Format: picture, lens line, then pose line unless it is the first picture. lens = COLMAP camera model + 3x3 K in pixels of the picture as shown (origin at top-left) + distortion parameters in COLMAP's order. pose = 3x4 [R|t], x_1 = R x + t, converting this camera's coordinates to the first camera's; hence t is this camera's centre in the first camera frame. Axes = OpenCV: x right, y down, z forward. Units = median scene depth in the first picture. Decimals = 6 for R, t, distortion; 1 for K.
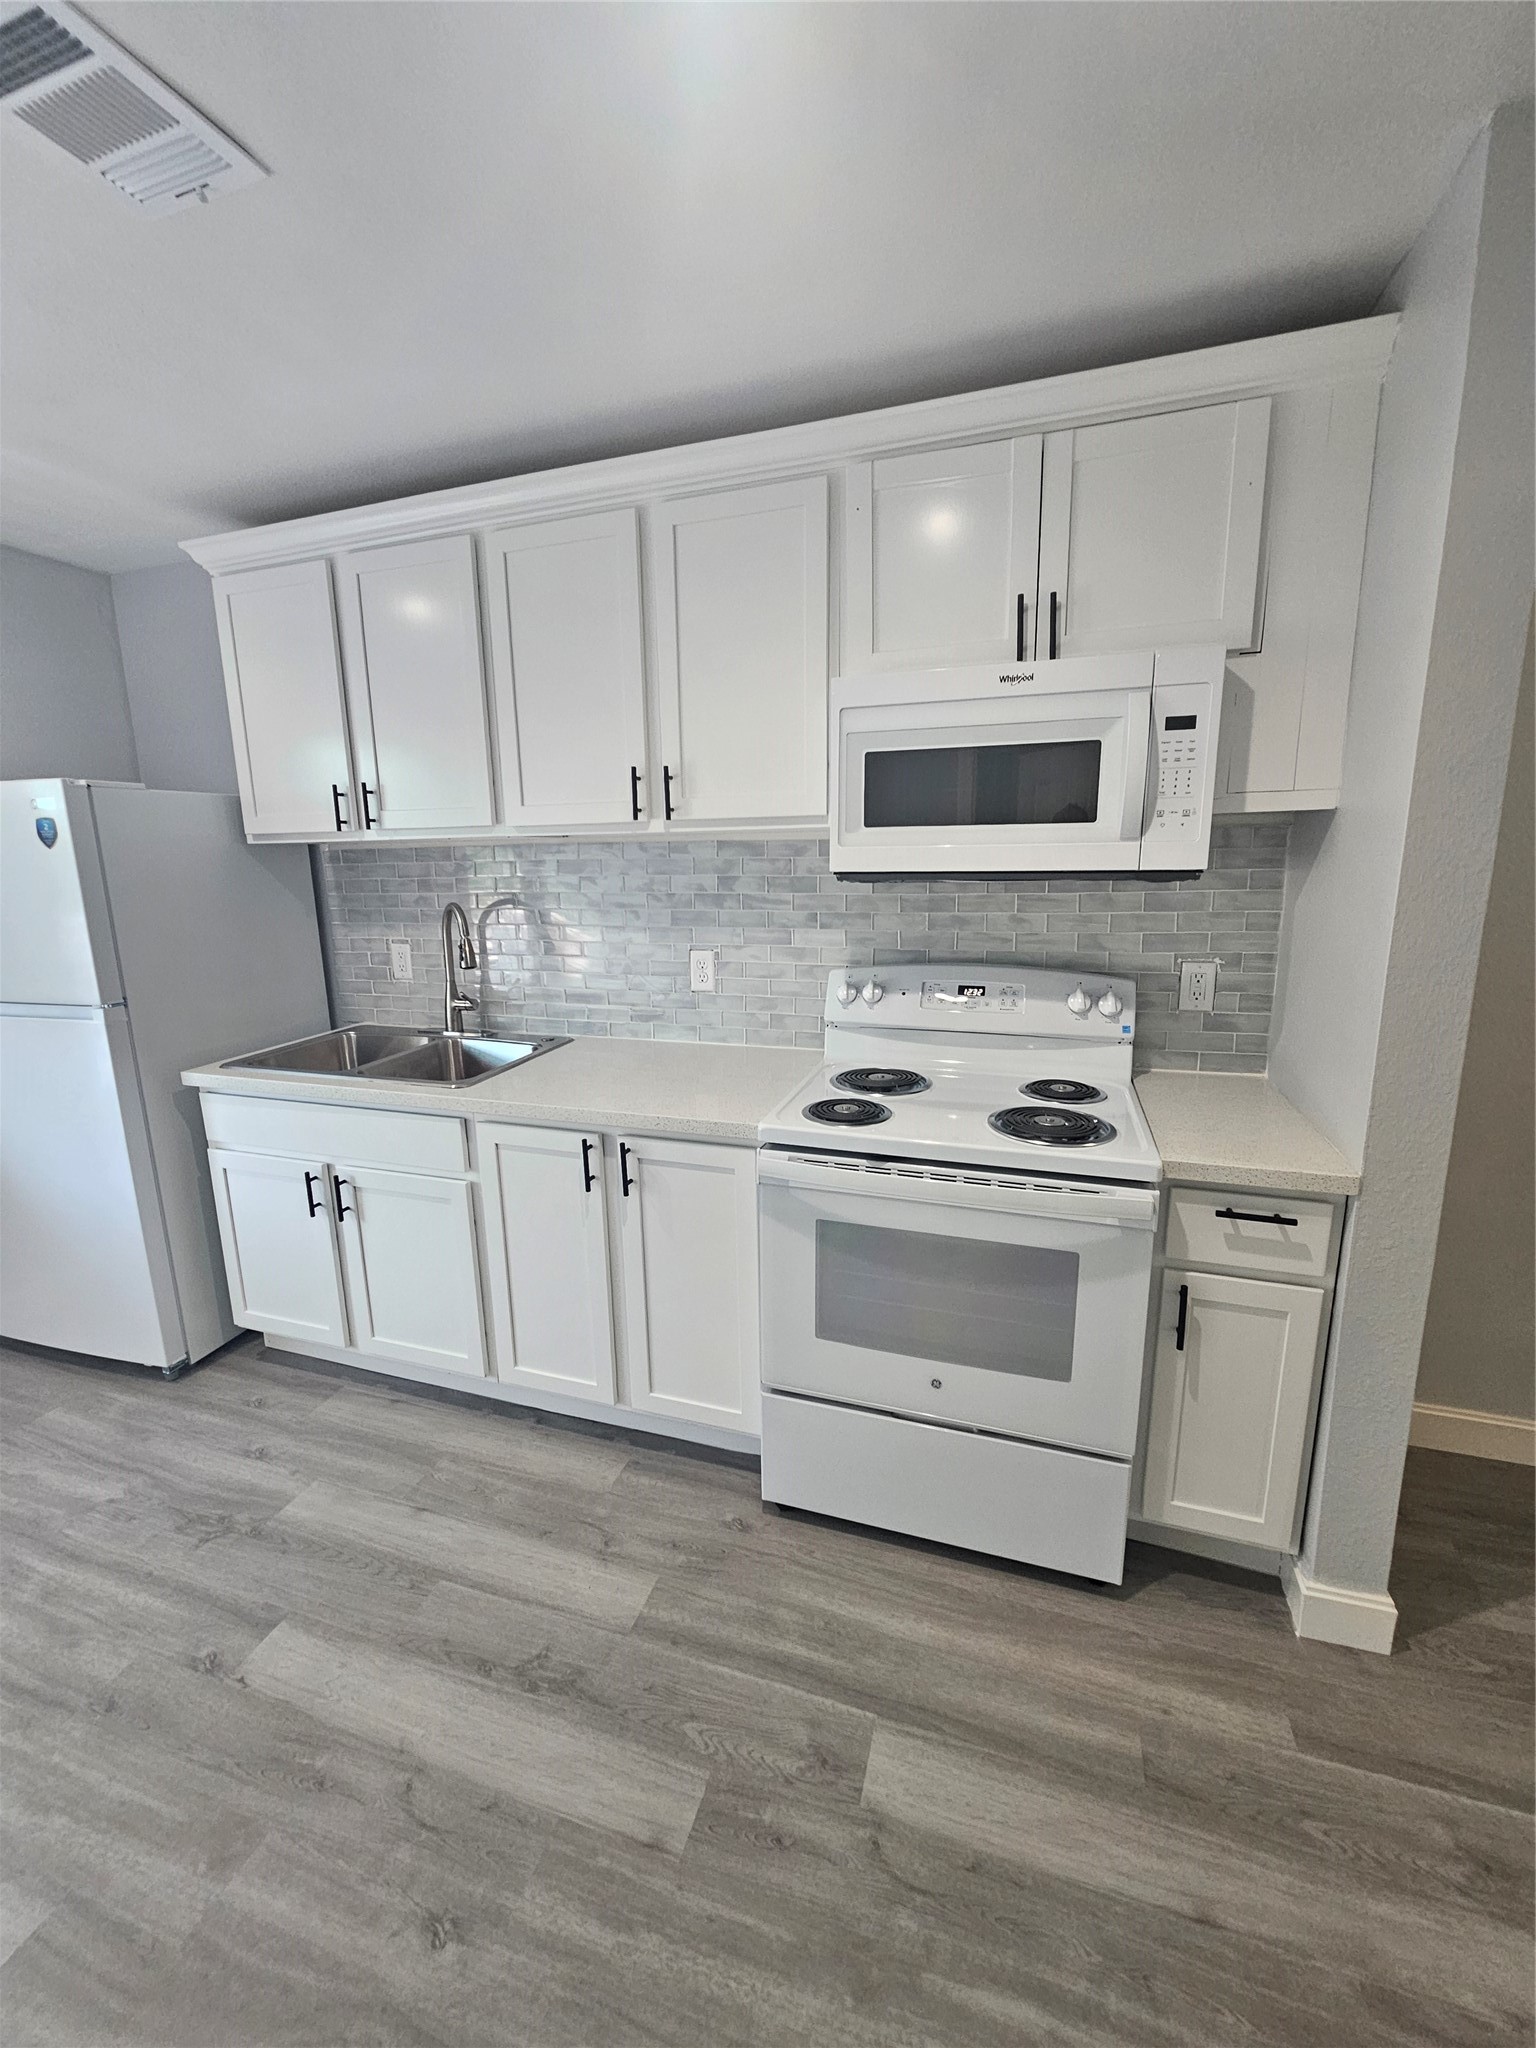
lens RADIAL K [[836.5, 0, 754.5], [0, 836.5, 1019.4], [0, 0, 1]] dist [-0.006694, 0.004848]
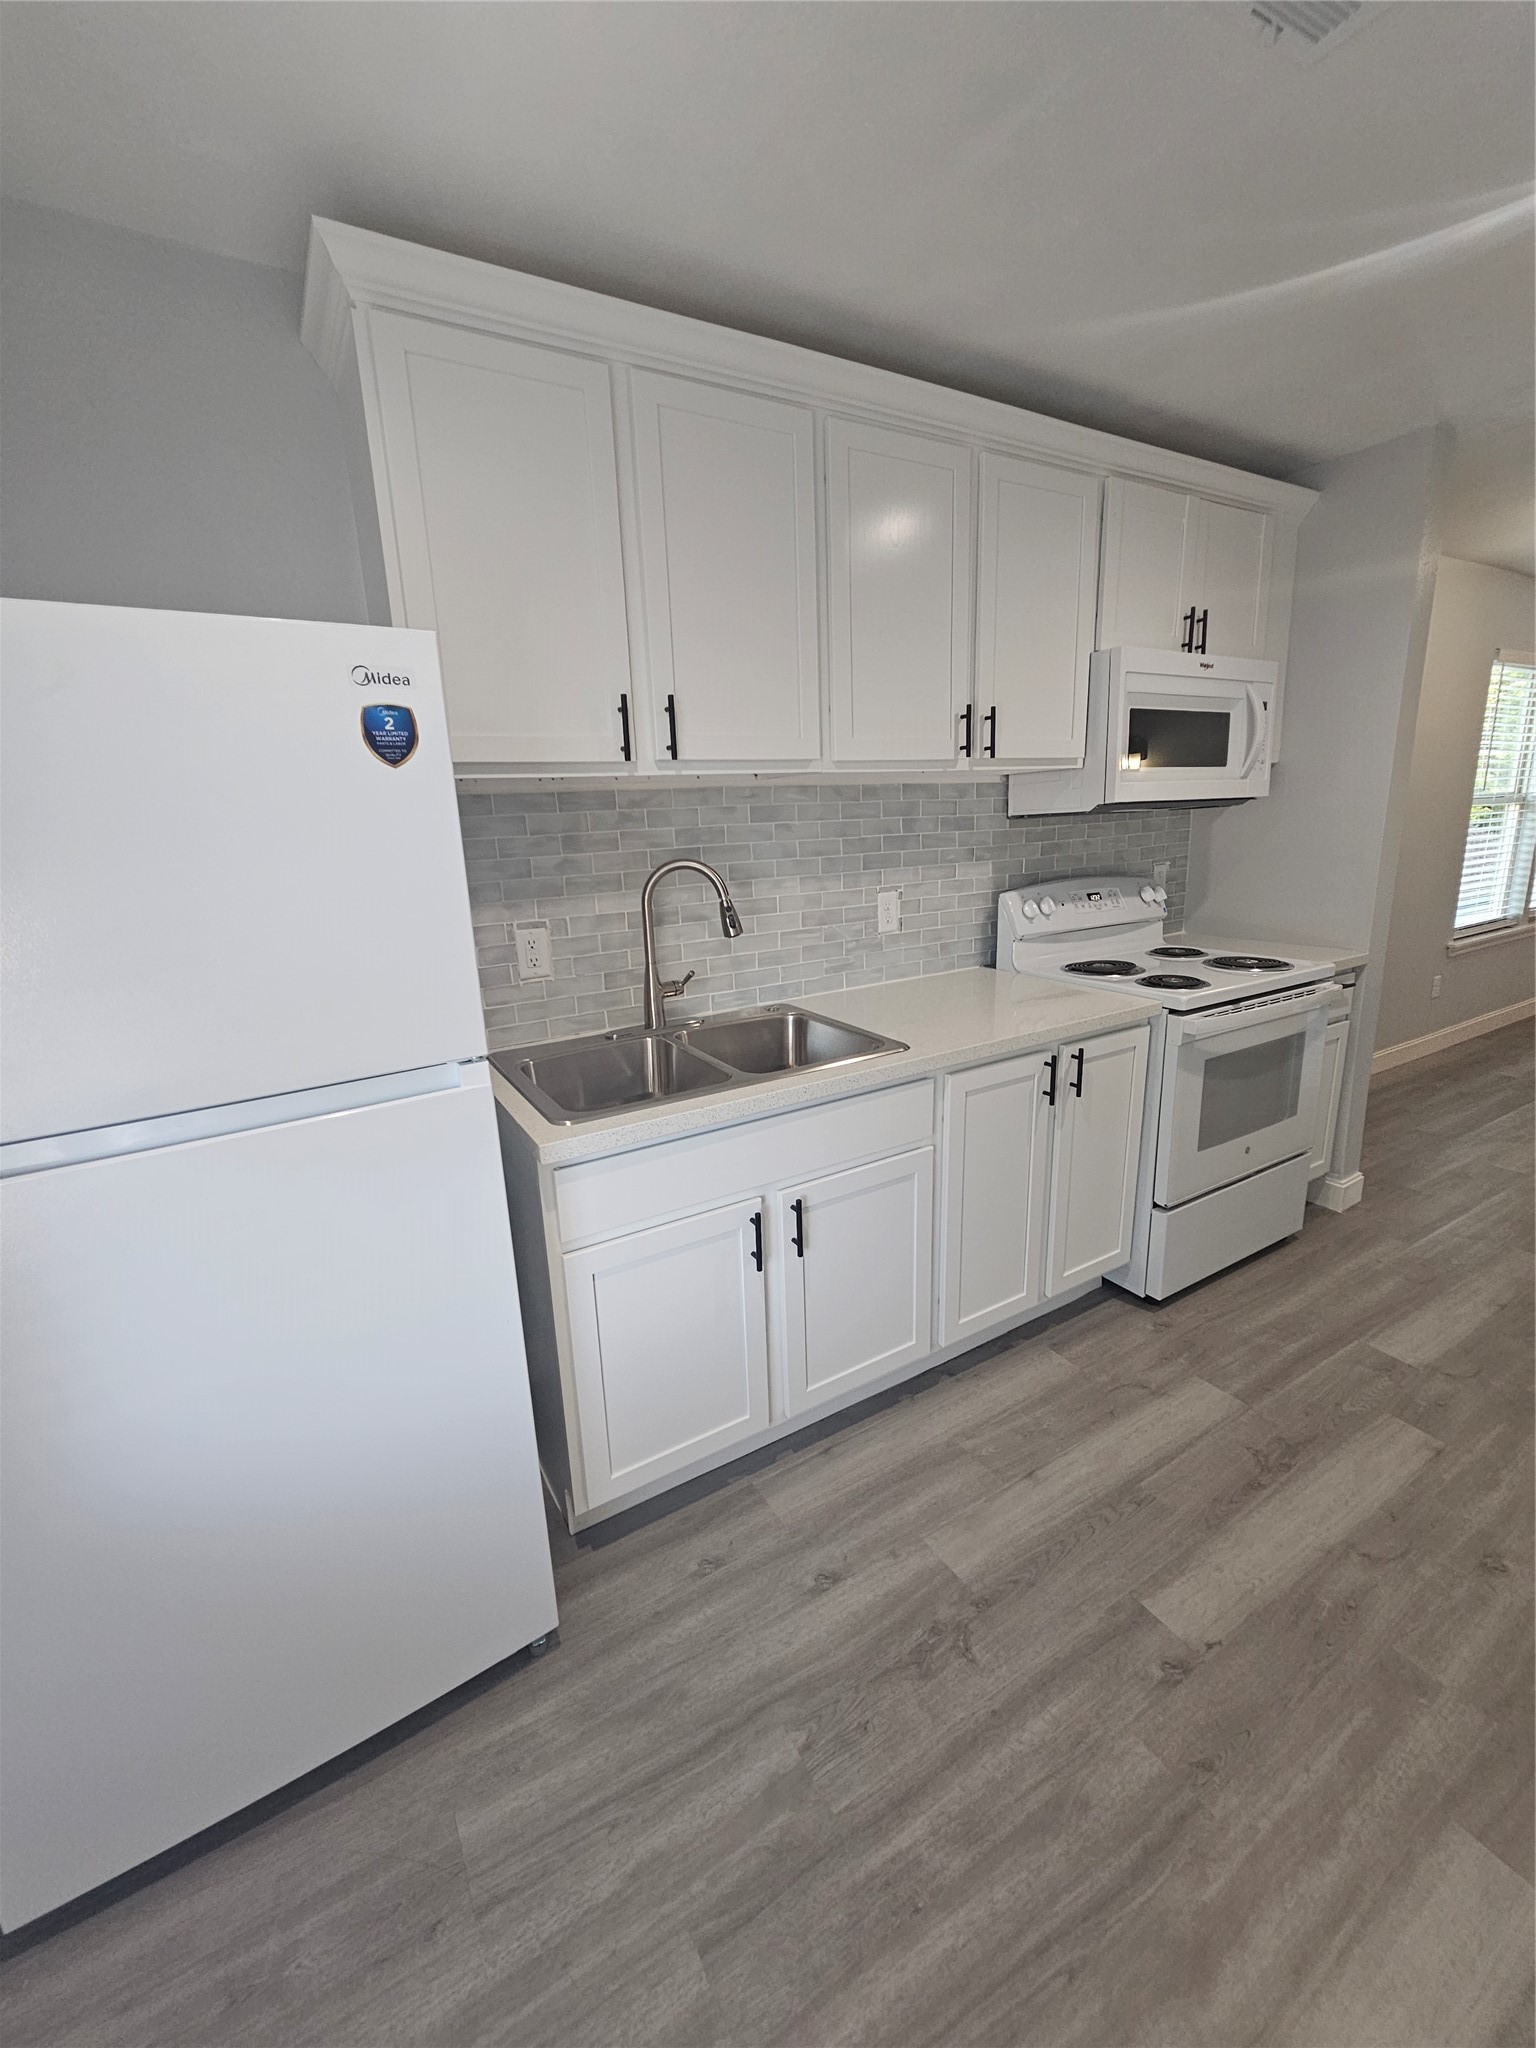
lens RADIAL K [[834.9, 0, 757.0], [0, 834.9, 1018.1], [0, 0, 1]] dist [-0.000783, 0.000108]
pose [[0.656602, -0.186330, 0.730859, -1.294745], [0.178361, 0.979879, 0.089578, -0.069532], [-0.732845, 0.071540, 0.676624, 0.588285]]
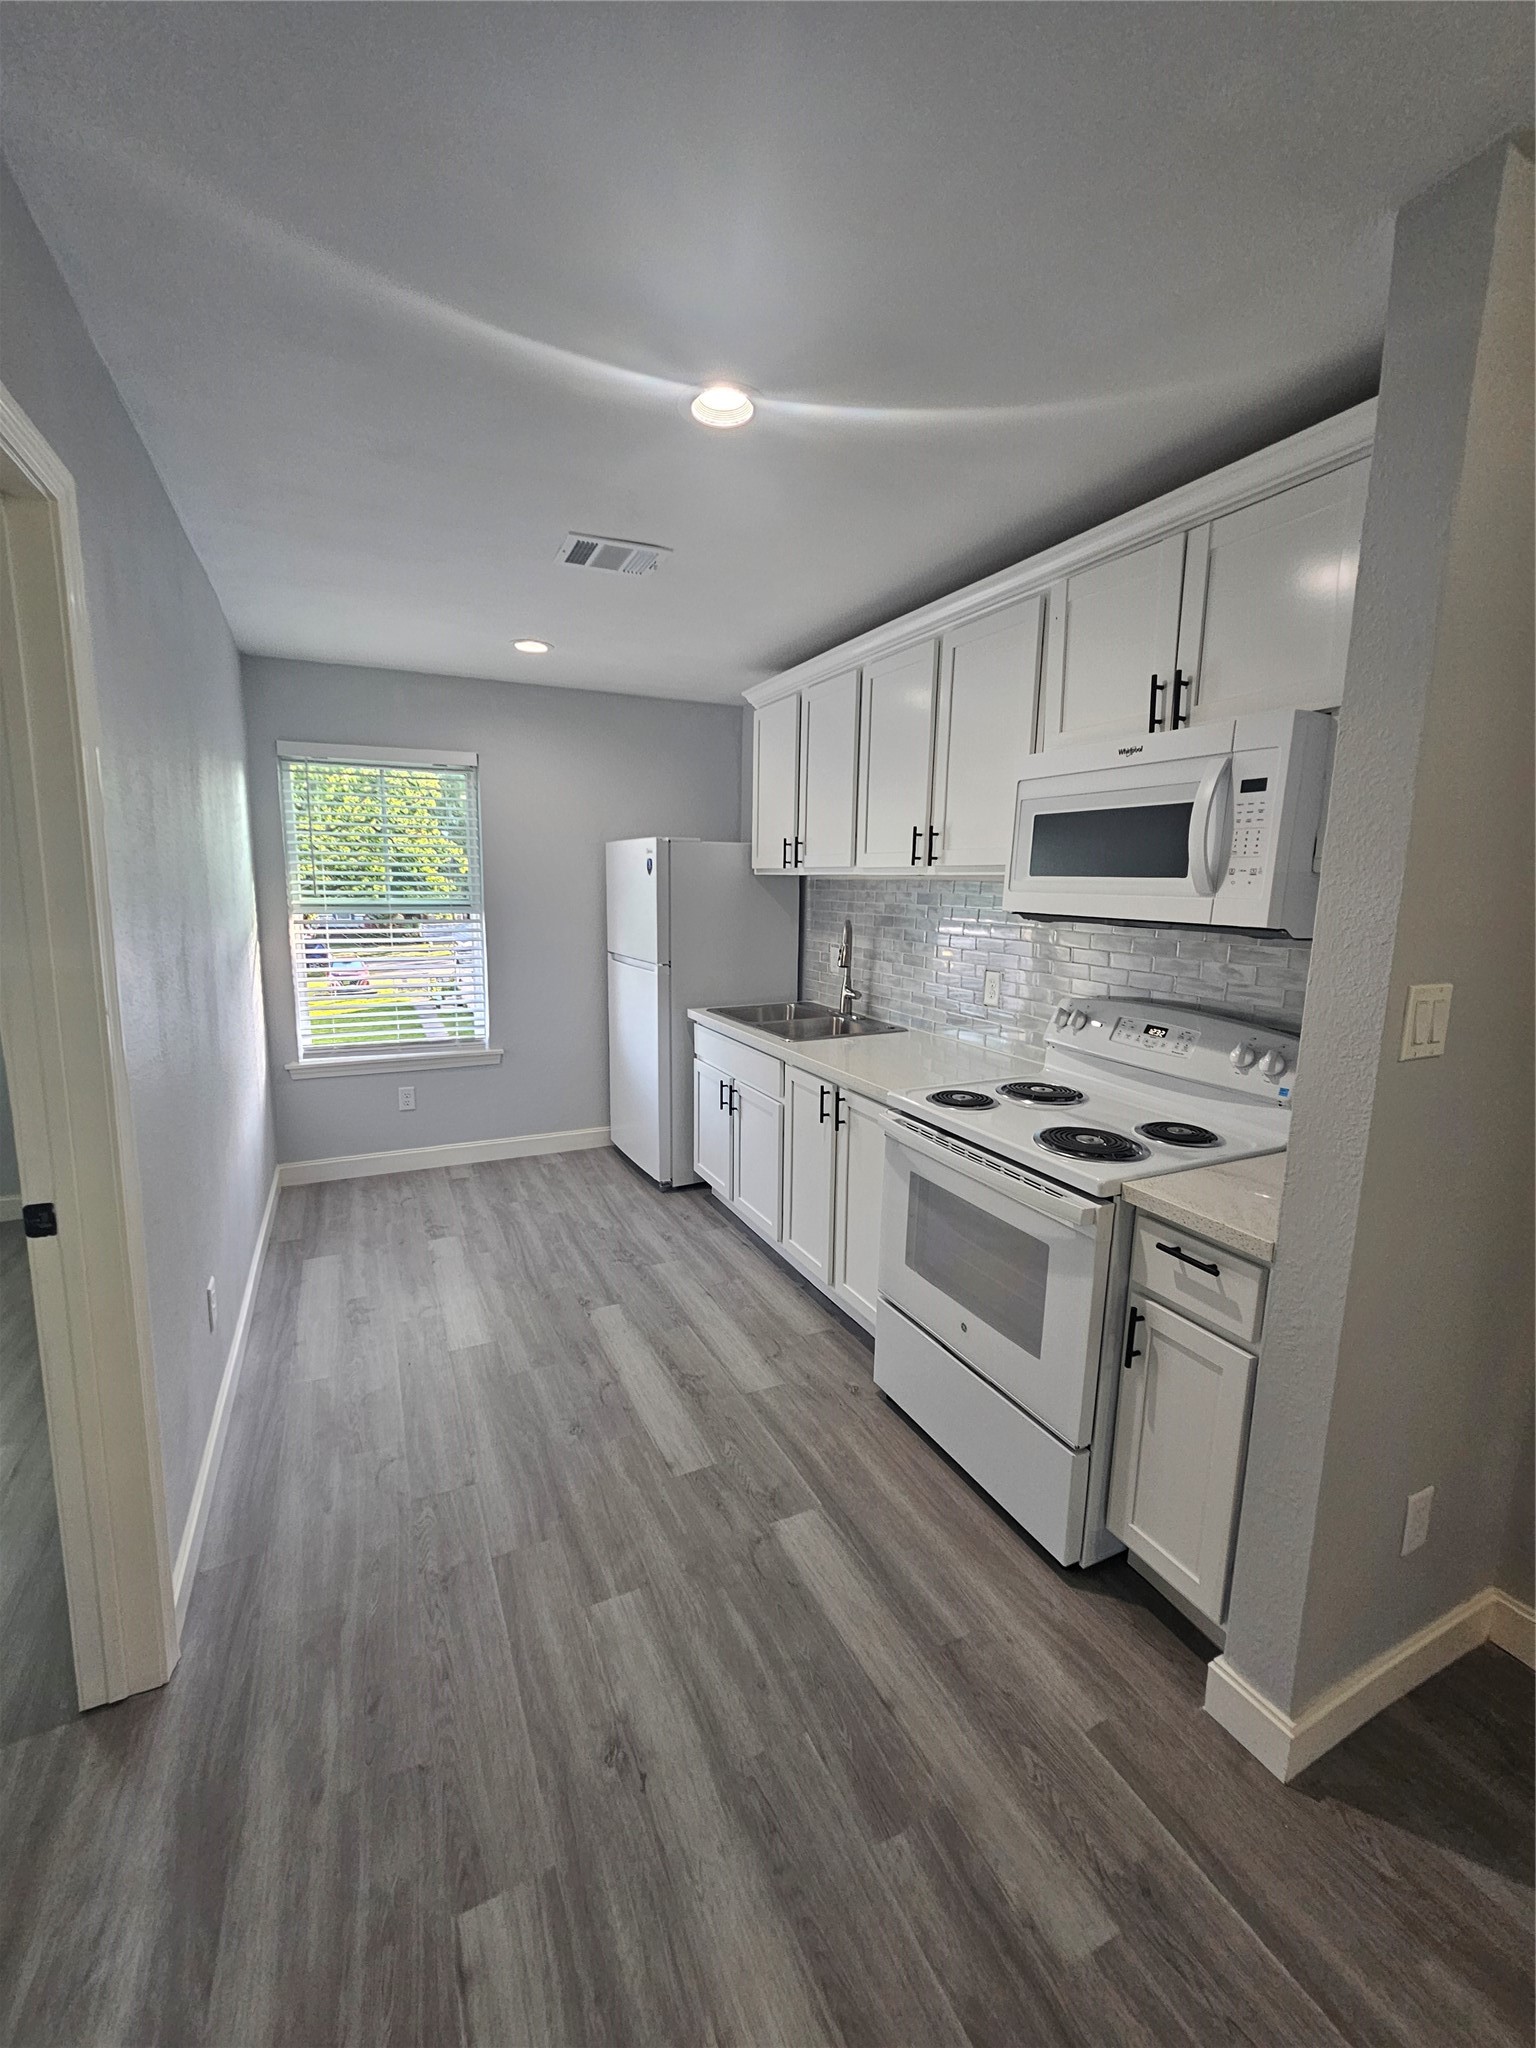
lens RADIAL K [[842.2, 0, 745.9], [0, 842.2, 1018.1], [0, 0, 1]] dist [0.003062, 0.000769]
pose [[0.686500, 0.146027, -0.712316, 0.768946], [-0.168222, 0.984946, 0.039791, -0.007101], [0.707403, 0.092510, 0.700730, -0.130892]]
